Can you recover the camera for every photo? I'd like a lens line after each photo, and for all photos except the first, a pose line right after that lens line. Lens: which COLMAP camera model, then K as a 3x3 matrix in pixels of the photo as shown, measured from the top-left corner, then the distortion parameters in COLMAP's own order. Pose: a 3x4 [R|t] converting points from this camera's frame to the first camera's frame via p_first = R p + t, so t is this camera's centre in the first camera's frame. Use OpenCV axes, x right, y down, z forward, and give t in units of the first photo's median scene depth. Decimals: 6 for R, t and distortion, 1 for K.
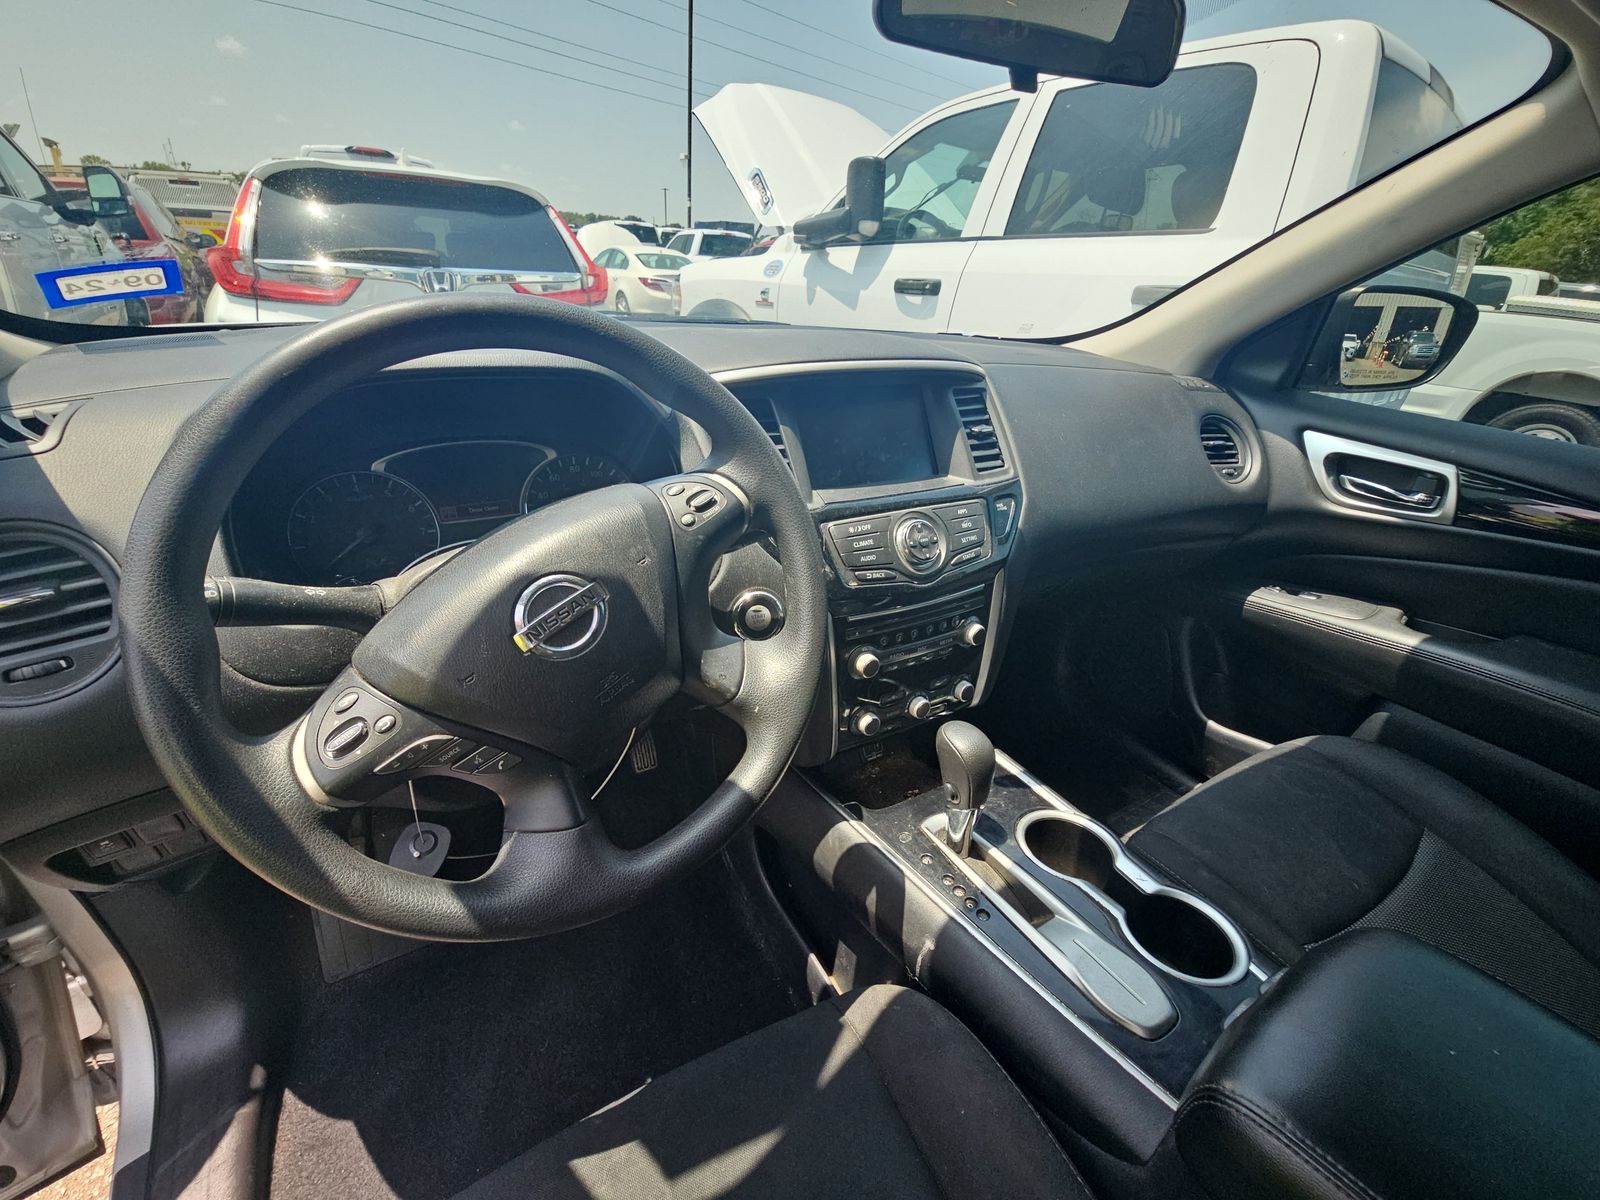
lens RADIAL K [[661.2, 0, 800.0], [0, 661.2, 600.0], [0, 0, 1]] dist [-0.007803, -0.000360]
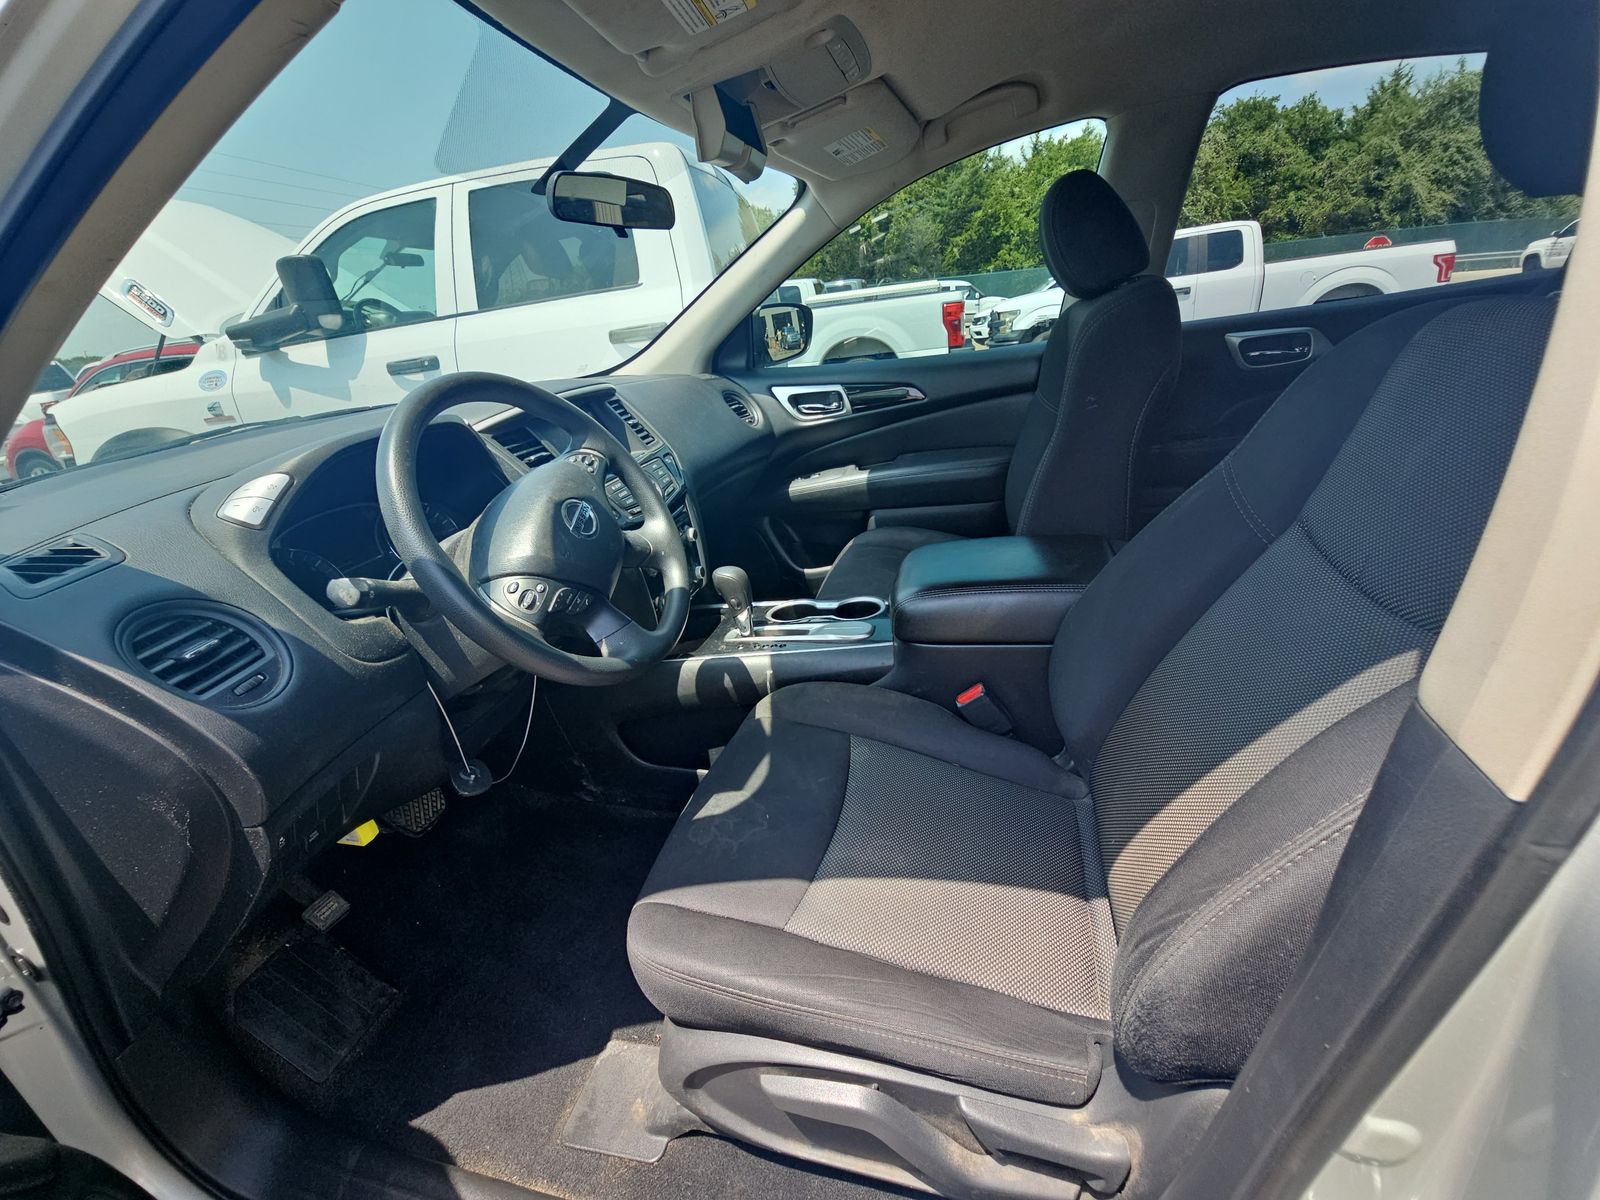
lens RADIAL K [[658.4, 0, 803.5], [0, 658.4, 594.8], [0, 0, 1]] dist [0.001064, 0.000200]
pose [[0.698892, -0.397074, 0.594880, -0.427042], [0.443361, 0.893174, 0.075300, 0.137367], [-0.561231, 0.211120, 0.800280, -0.322869]]
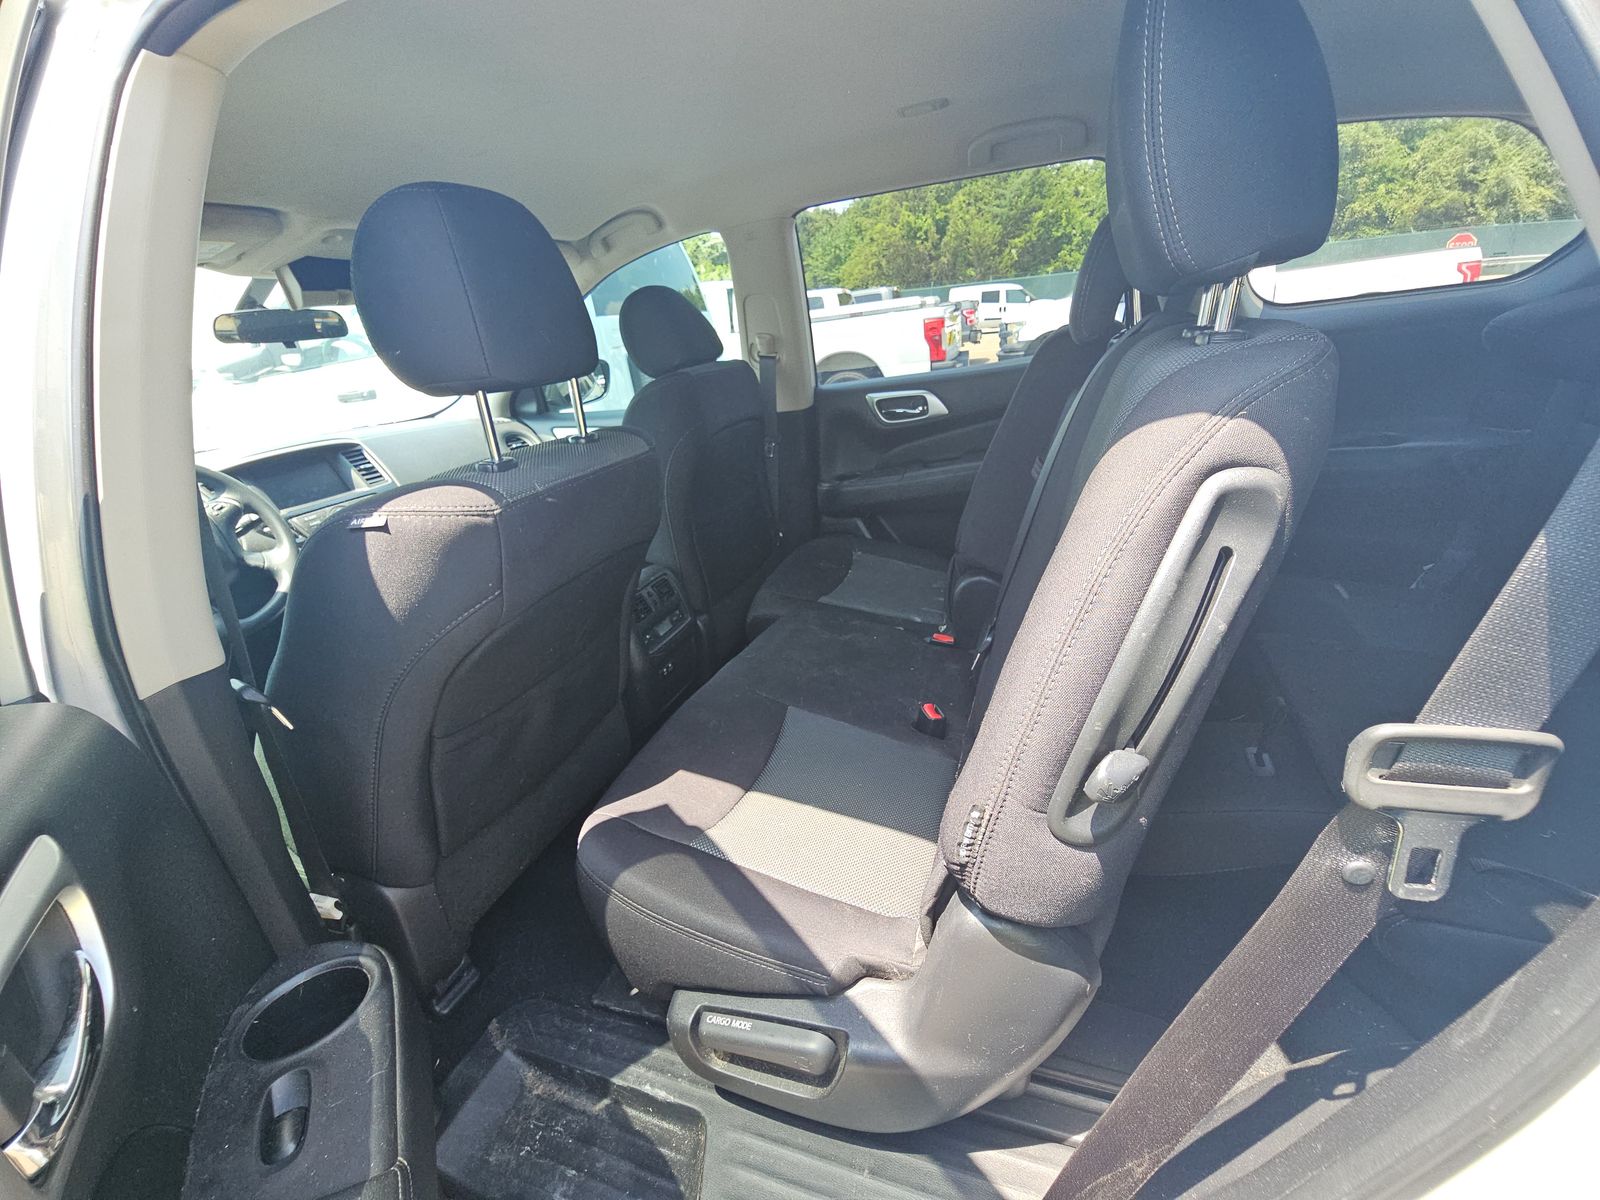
lens RADIAL K [[644.0, 0, 800.0], [0, 644.0, 600.0], [0, 0, 1]] dist [0.022497, -0.015802]
pose [[0.763025, -0.379506, 0.523228, 0.064923], [0.420357, 0.906275, 0.044329, 0.496369], [-0.491012, 0.186119, 0.851039, -1.100318]]
